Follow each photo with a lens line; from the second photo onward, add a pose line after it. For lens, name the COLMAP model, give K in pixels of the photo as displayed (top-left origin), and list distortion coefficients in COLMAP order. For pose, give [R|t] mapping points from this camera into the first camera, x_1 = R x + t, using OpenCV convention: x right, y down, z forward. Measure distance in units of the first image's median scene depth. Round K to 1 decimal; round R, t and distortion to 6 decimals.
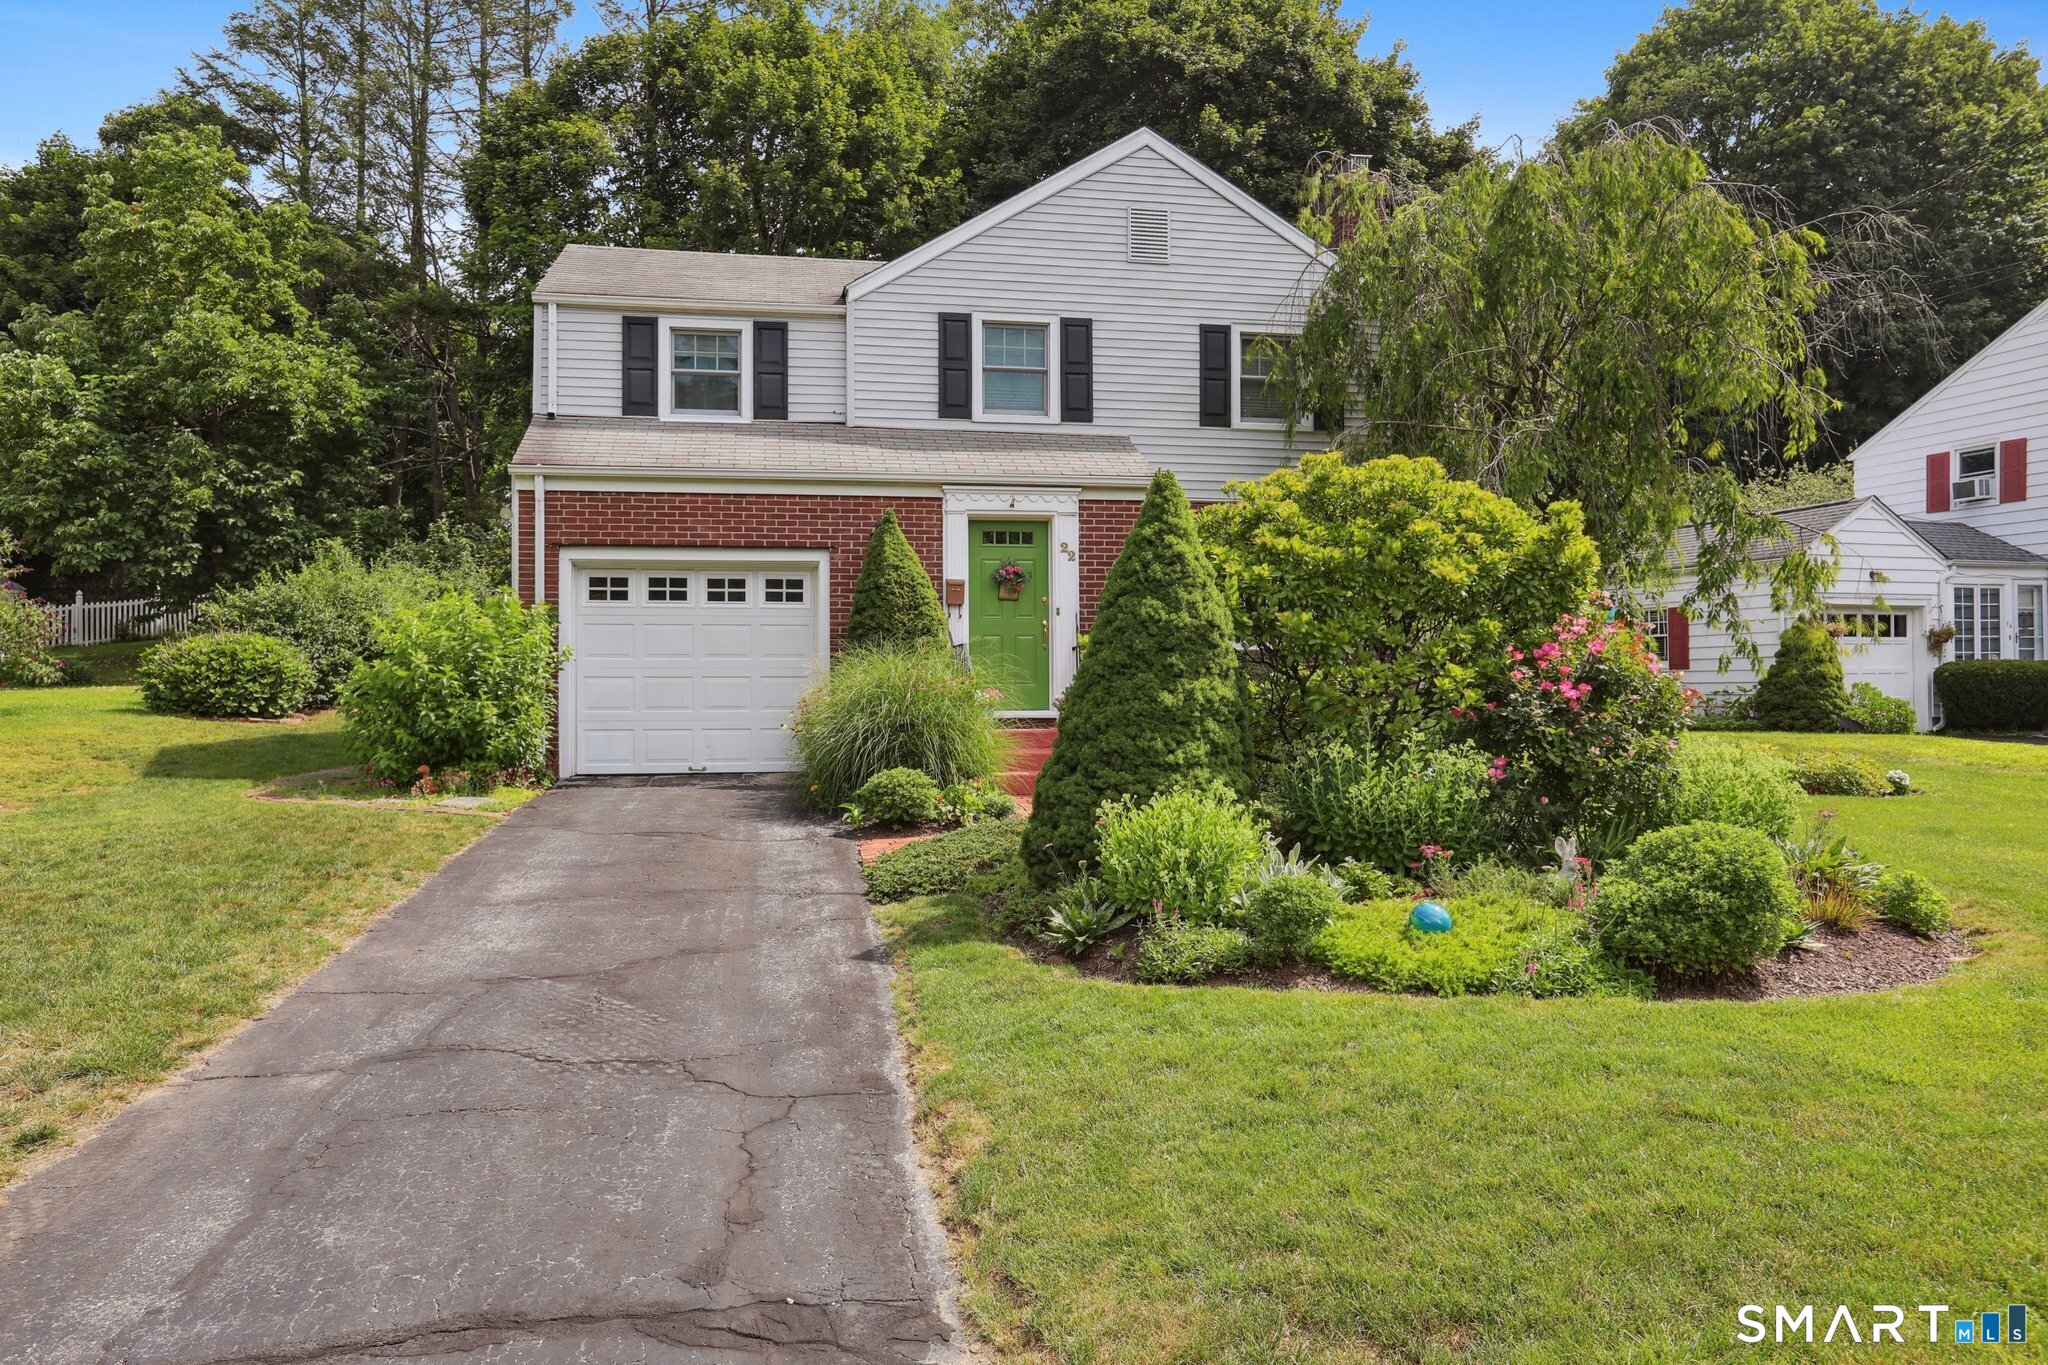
lens RADIAL K [[1481.6, 0, 1024.0], [0, 1481.6, 682.5], [0, 0, 1]] dist [-0.039565, 0.123527]
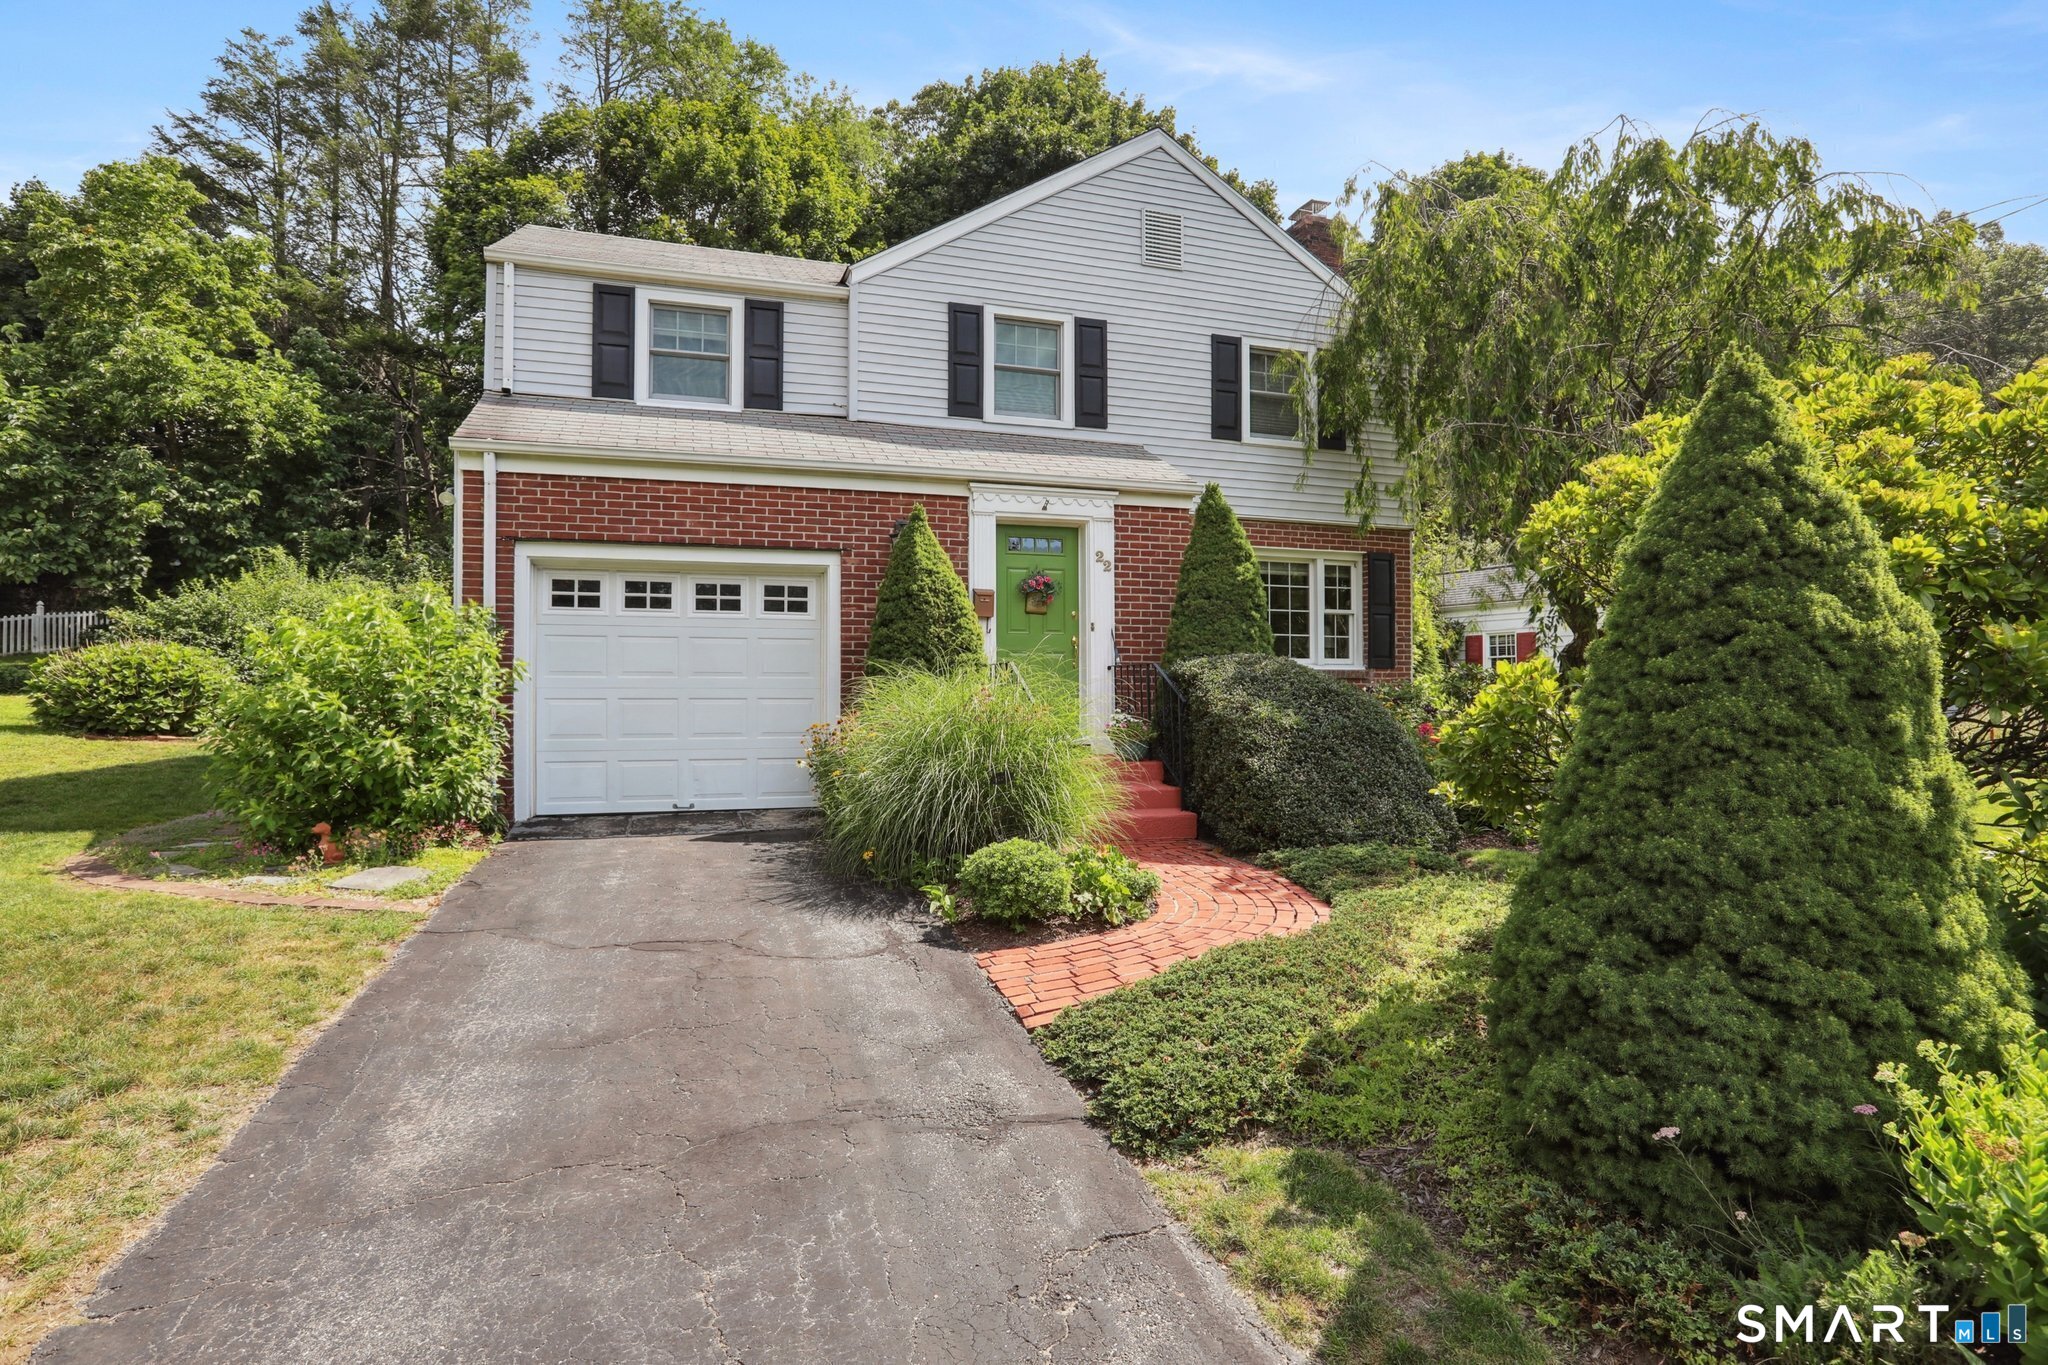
lens RADIAL K [[1062.6, 0, 1025.3], [0, 1062.6, 687.8], [0, 0, 1]] dist [-0.055388, 0.040414]
pose [[0.989252, 0.003405, 0.146179, -0.105696], [-0.003990, 0.999985, 0.003710, -0.011936], [-0.146164, -0.004253, 0.989251, 0.338481]]
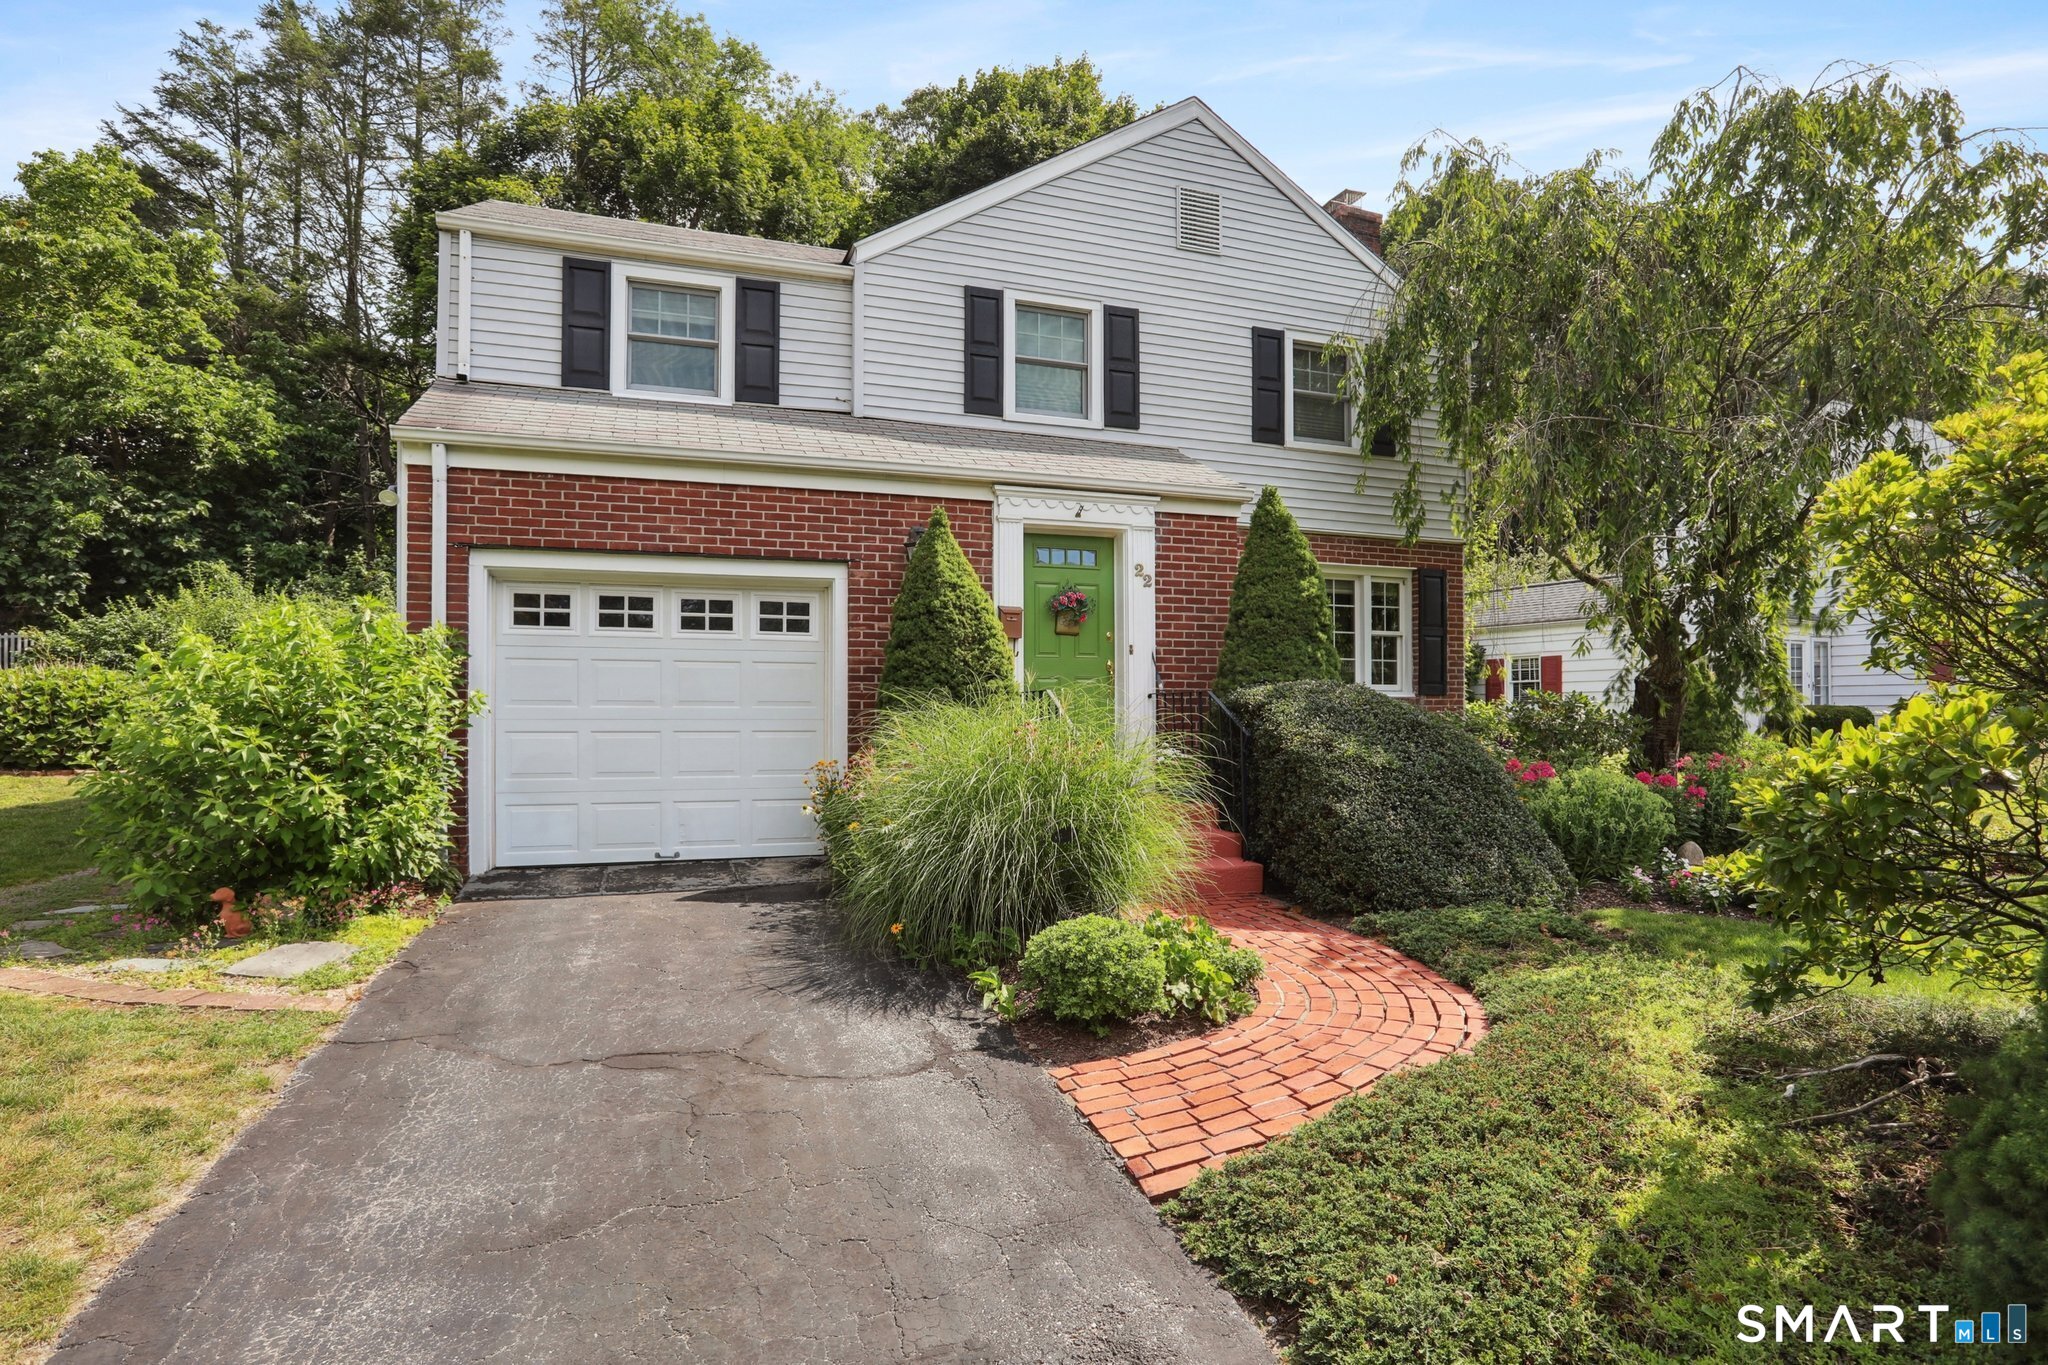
lens RADIAL K [[1057.2, 0, 1023.3], [0, 1057.2, 711.2], [0, 0, 1]] dist [-0.048331, 0.029026]
pose [[0.986448, 0.003406, 0.164040, -0.120710], [-0.004096, 0.999984, 0.003867, -0.015223], [-0.164024, -0.004486, 0.986446, 0.414776]]
